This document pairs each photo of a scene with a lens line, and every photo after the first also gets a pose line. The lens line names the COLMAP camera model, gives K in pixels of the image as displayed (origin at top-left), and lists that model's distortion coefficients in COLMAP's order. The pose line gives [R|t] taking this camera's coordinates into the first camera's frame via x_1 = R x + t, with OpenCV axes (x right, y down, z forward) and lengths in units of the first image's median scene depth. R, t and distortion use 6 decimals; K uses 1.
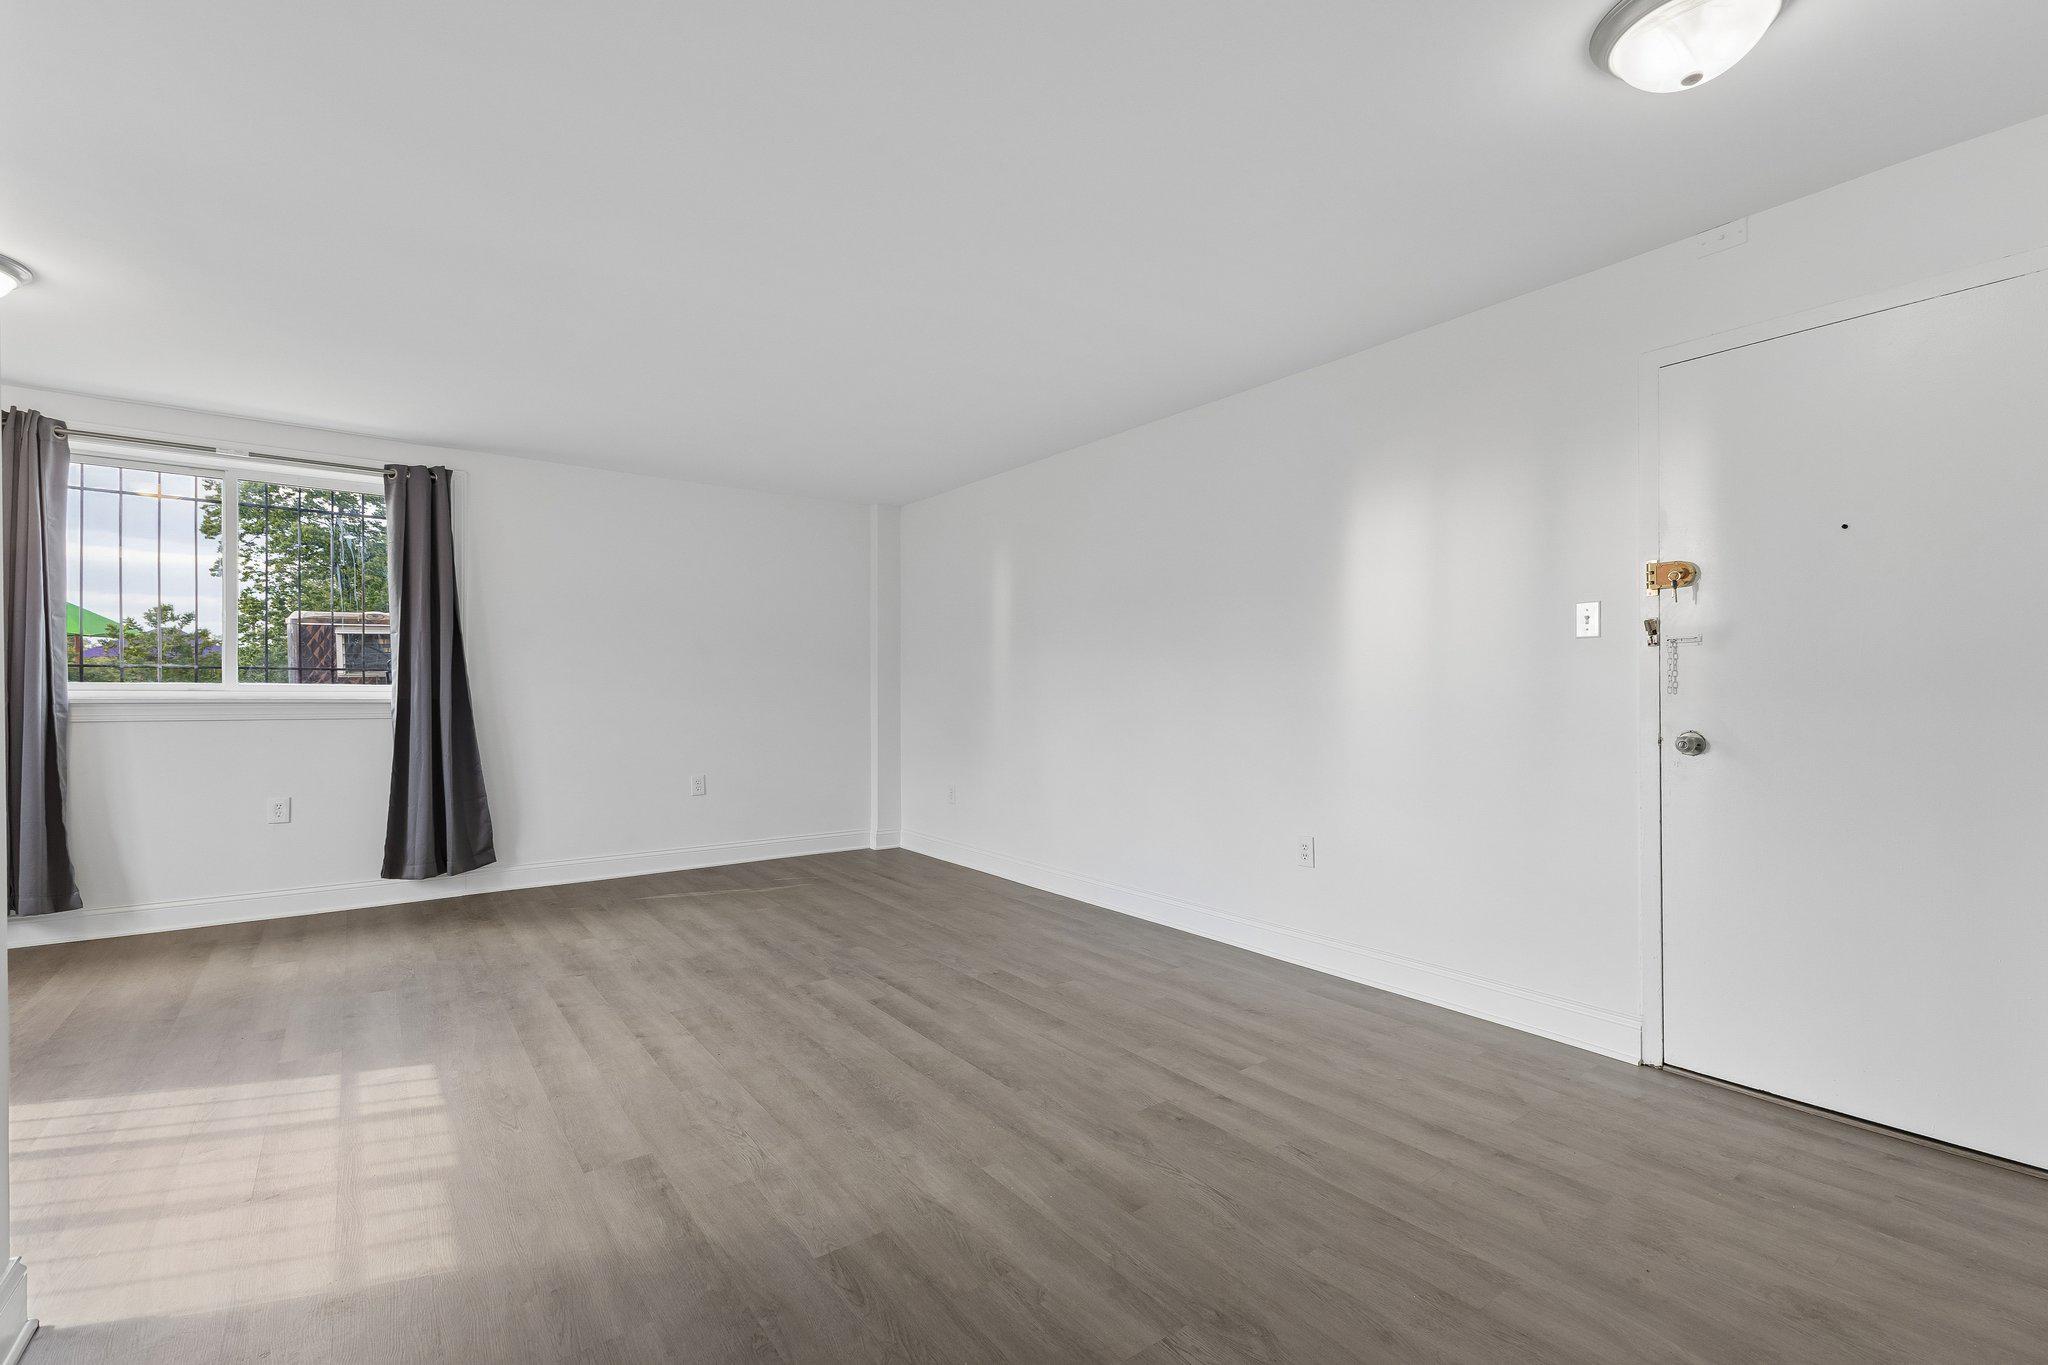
lens RADIAL K [[893.9, 0, 1020.9], [0, 893.9, 695.0], [0, 0, 1]] dist [0.010090, -0.000521]
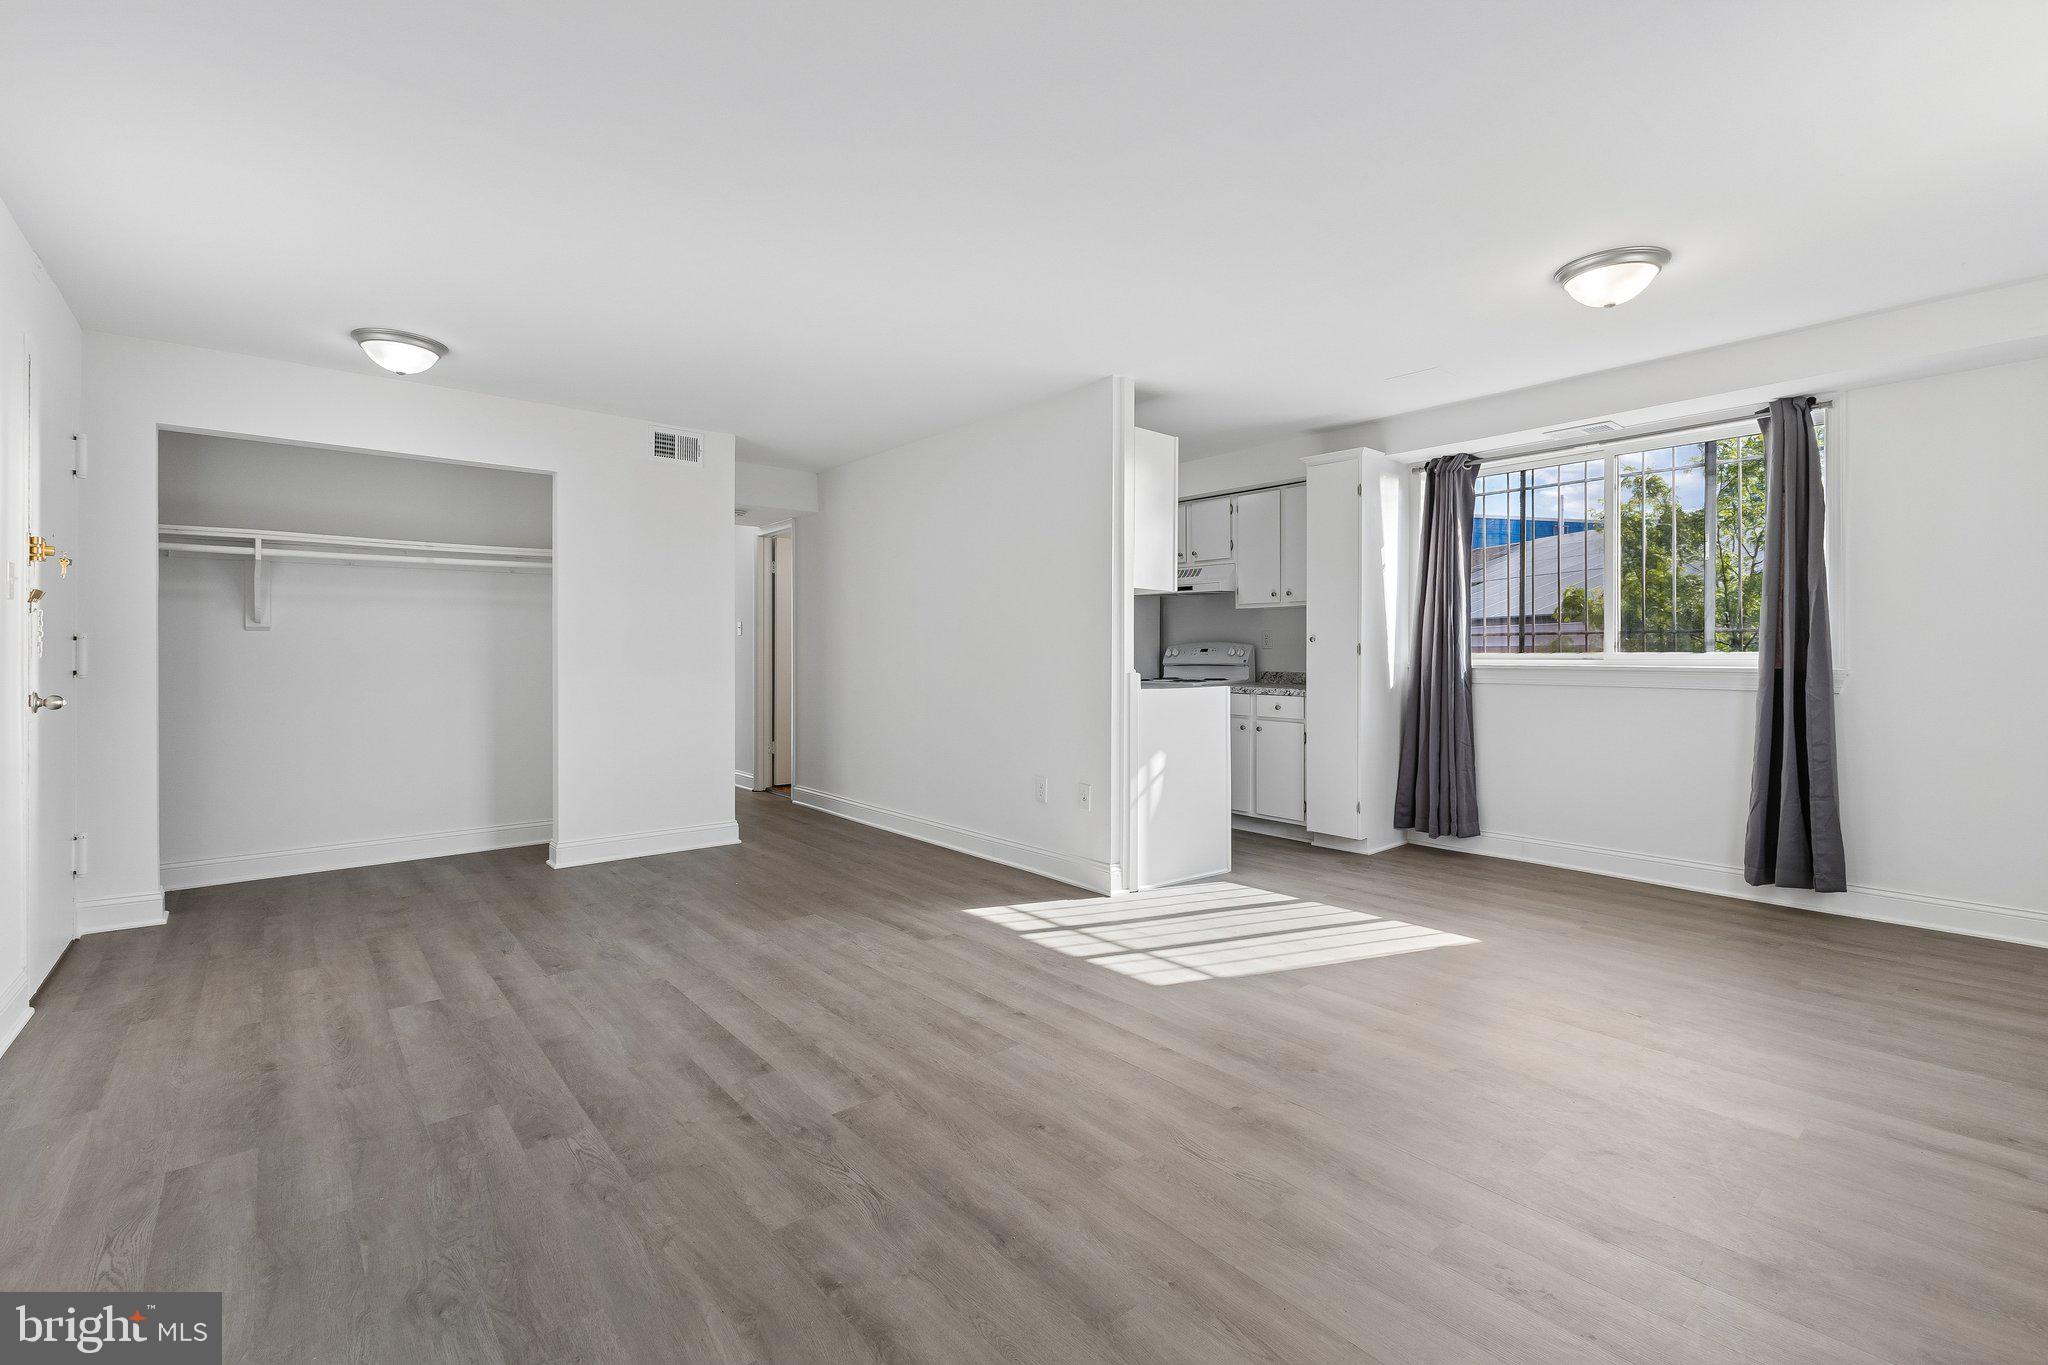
lens RADIAL K [[892.4, 0, 1029.9], [0, 892.4, 651.4], [0, 0, 1]] dist [0.012991, -0.000293]
pose [[-0.998012, -0.000375, -0.063016, -0.318332], [-0.000290, 0.999999, -0.001353, -0.006574], [0.063016, -0.001332, -0.998012, 1.663936]]
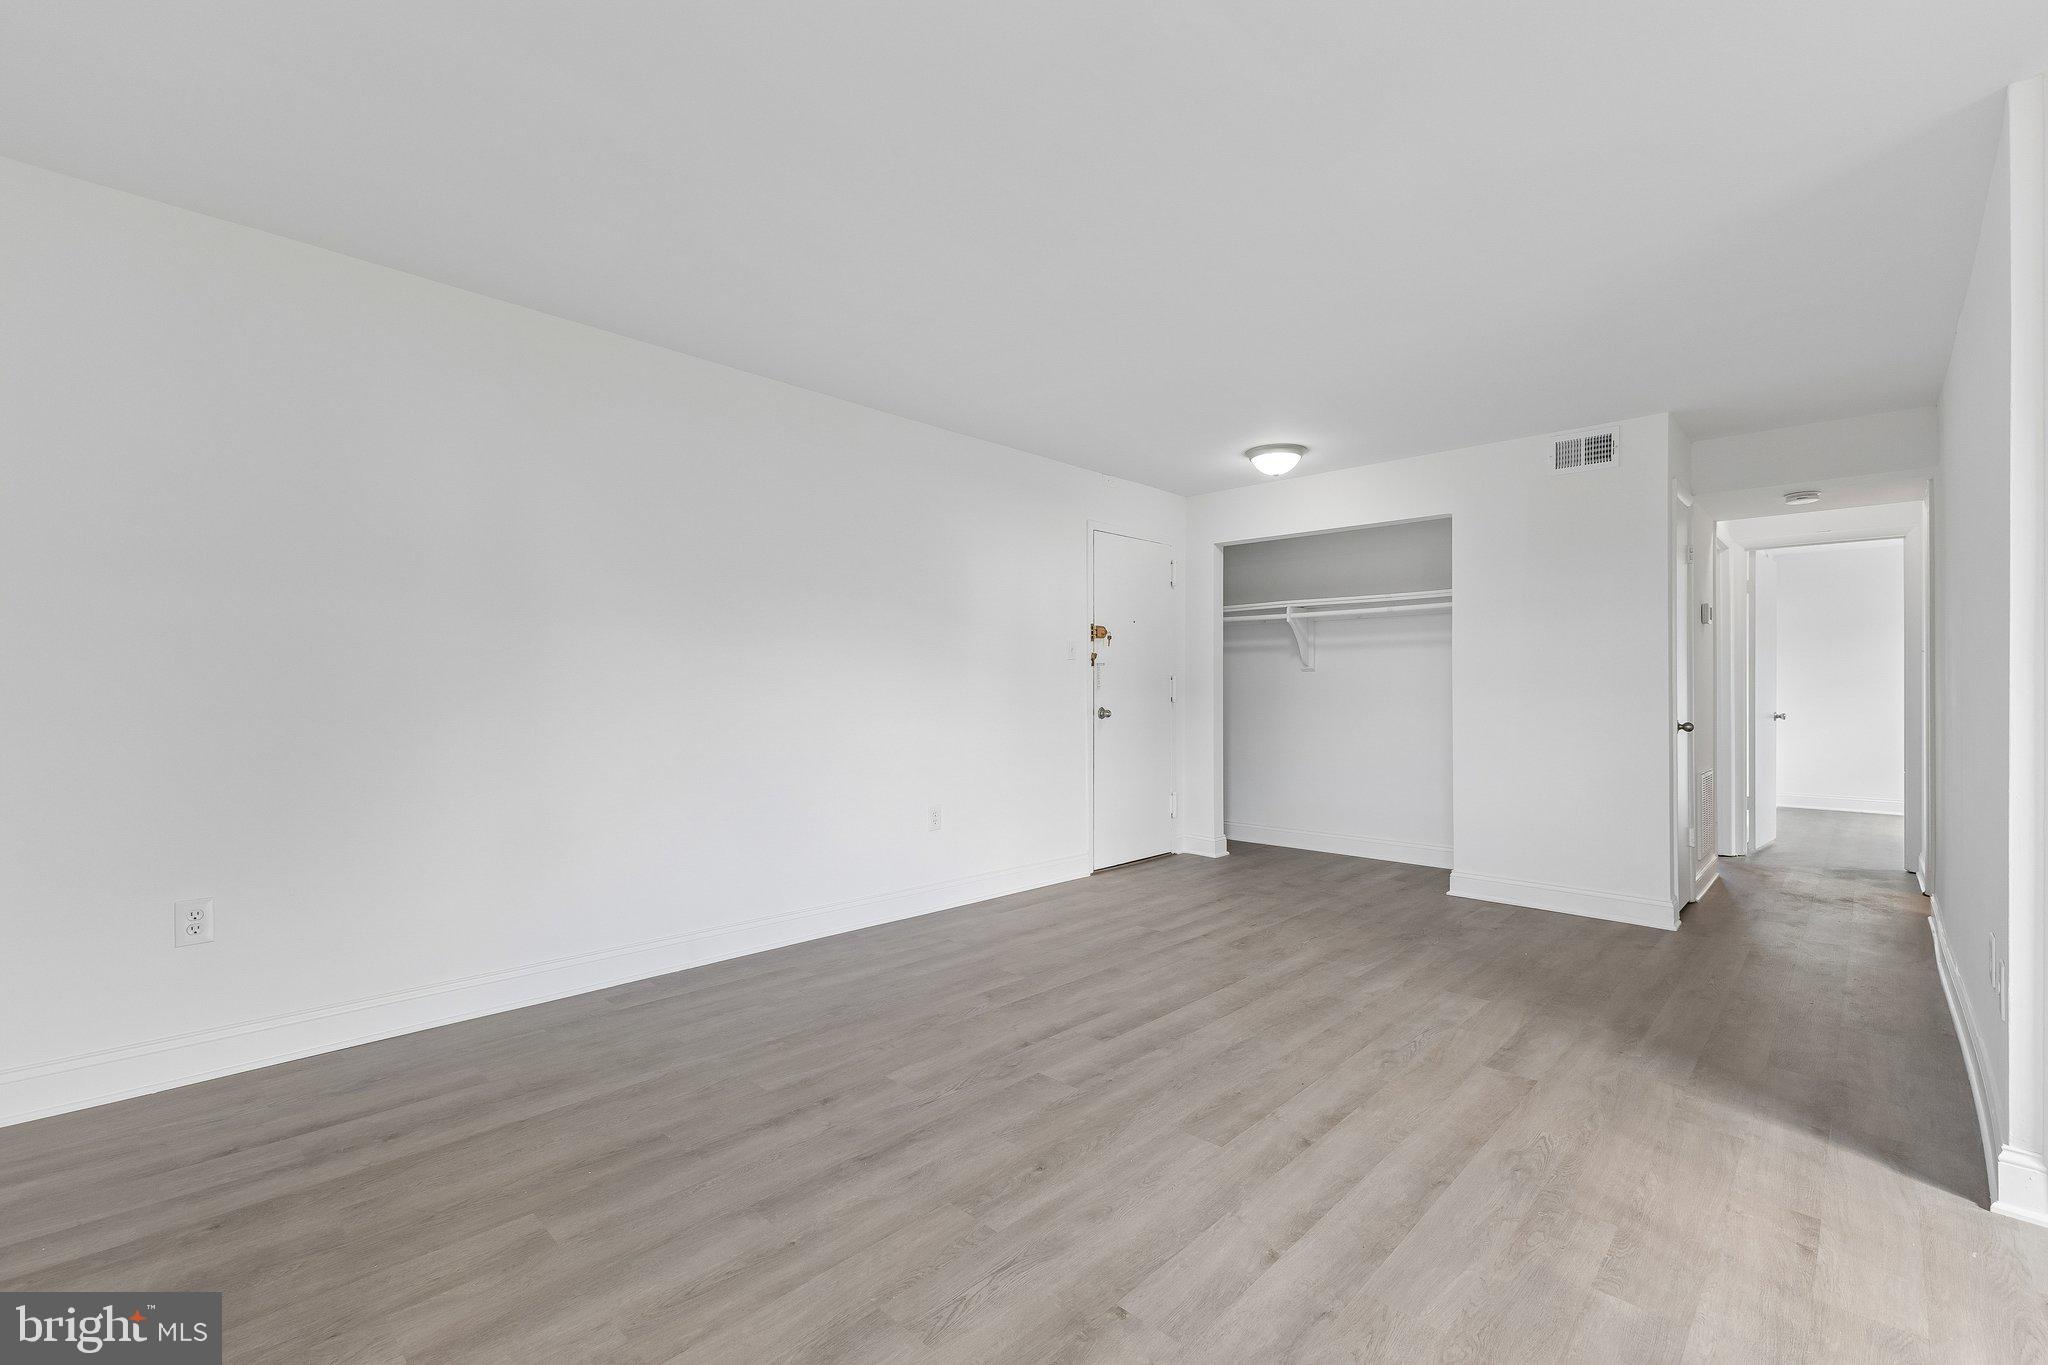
lens RADIAL K [[883.0, 0, 1023.8], [0, 883.0, 680.4], [0, 0, 1]] dist [0.015869, -0.005376]
pose [[-0.169815, 0.008102, 0.985443, -0.957142], [-0.002672, 0.999959, -0.008682, -0.003019], [-0.985472, -0.004108, -0.169786, 1.159020]]
